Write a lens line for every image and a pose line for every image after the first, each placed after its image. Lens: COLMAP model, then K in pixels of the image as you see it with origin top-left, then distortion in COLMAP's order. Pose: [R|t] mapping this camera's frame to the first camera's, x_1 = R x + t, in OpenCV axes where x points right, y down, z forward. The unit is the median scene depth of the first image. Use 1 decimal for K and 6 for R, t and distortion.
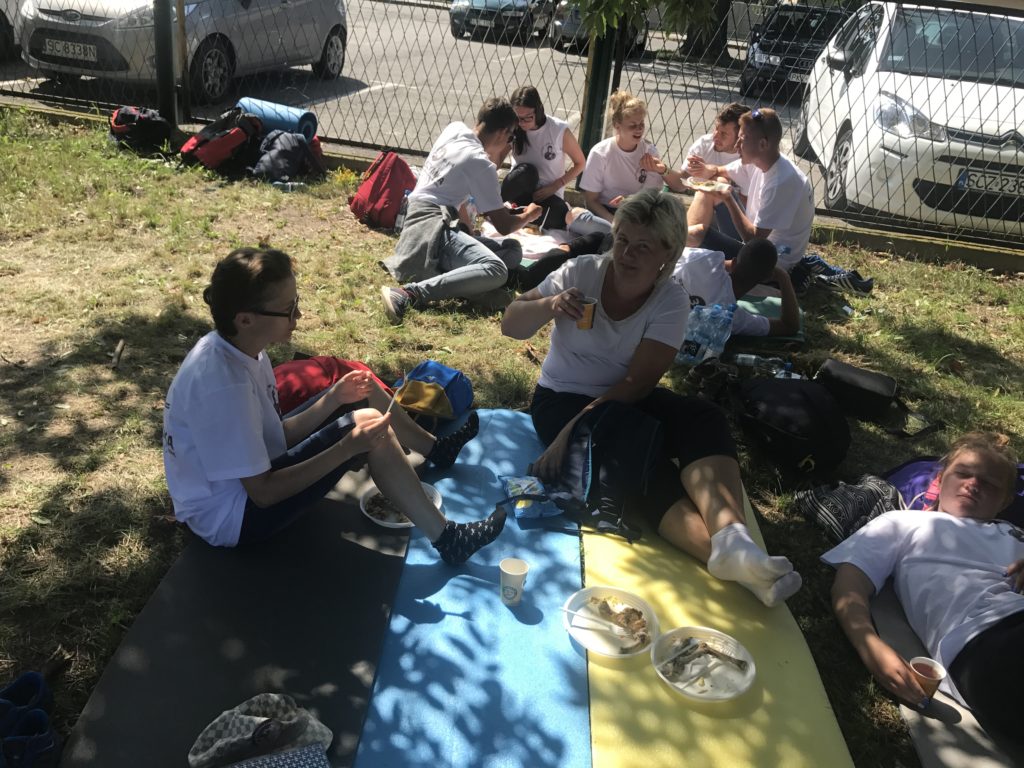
lens RADIAL K [[826.9, 0, 512.0], [0, 826.9, 384.0], [0, 0, 1]] dist [0.009597, 0.006653]
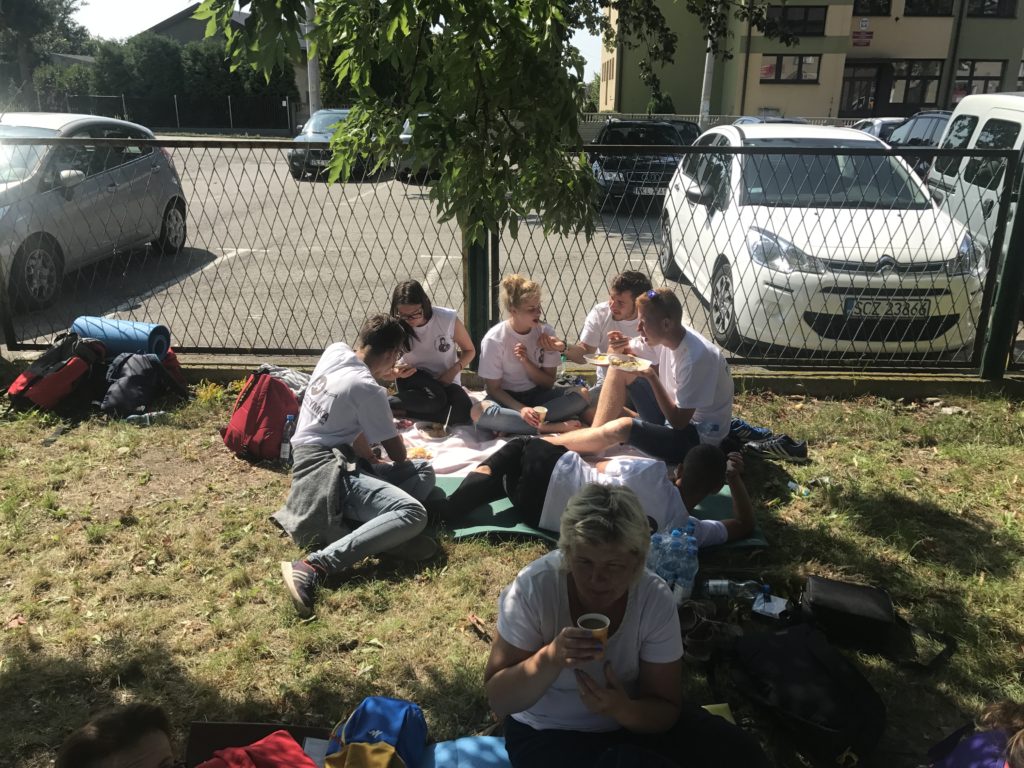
lens RADIAL K [[805.3, 0, 512.0], [0, 805.3, 384.0], [0, 0, 1]] dist [-0.000761, -0.001070]
pose [[0.974964, -0.155959, 0.158500, -0.024878], [0.171118, 0.981411, -0.086901, -0.148860], [-0.142001, 0.111847, 0.983527, 0.117537]]
